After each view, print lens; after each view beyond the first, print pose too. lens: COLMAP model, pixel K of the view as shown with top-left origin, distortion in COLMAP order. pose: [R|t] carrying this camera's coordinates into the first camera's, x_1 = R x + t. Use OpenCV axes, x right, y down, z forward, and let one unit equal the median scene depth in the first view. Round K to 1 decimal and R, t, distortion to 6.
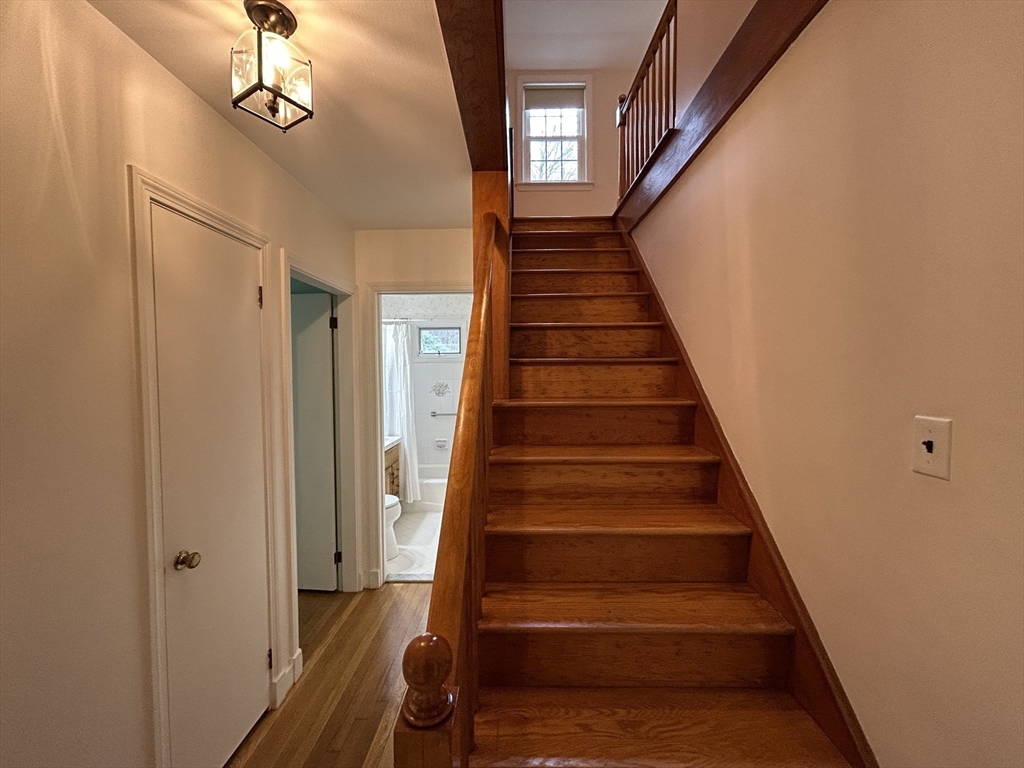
lens RADIAL K [[411.0, 0, 511.7], [0, 411.0, 382.0], [0, 0, 1]] dist [-0.002641, 0.000774]
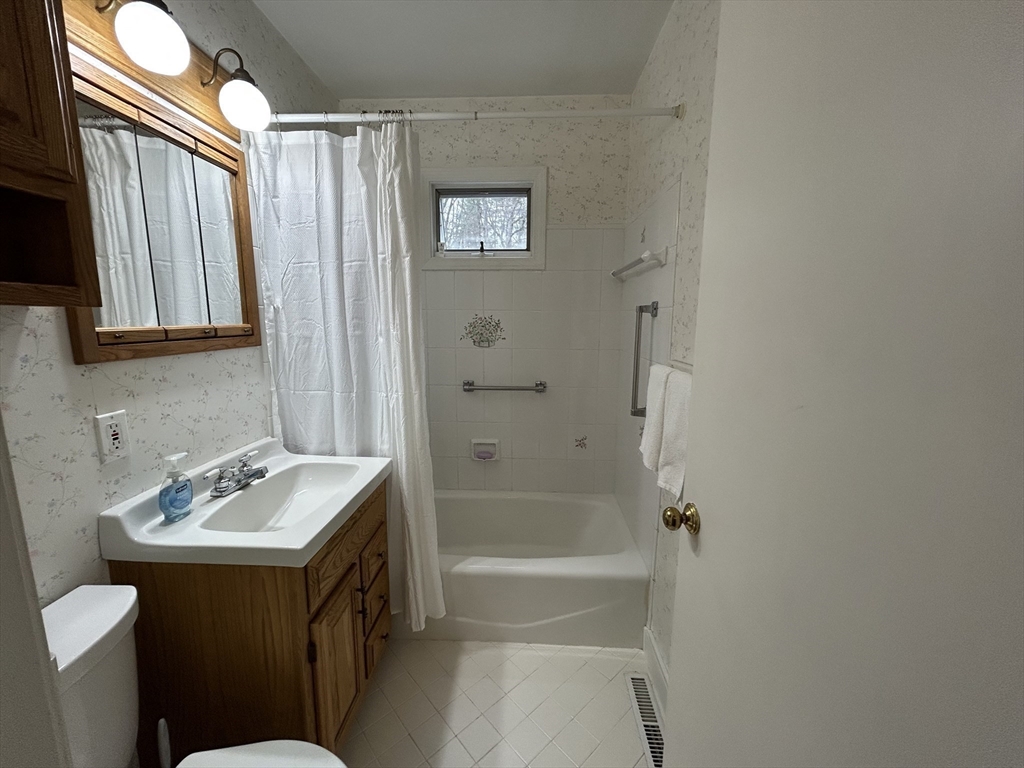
lens RADIAL K [[411.0, 0, 511.7], [0, 411.0, 382.0], [0, 0, 1]] dist [-0.002641, 0.000774]
pose [[0.999358, 0.015670, -0.032213, -0.150432], [-0.011682, 0.992651, 0.120449, 0.020568], [0.033864, -0.119996, 0.992197, 0.645318]]
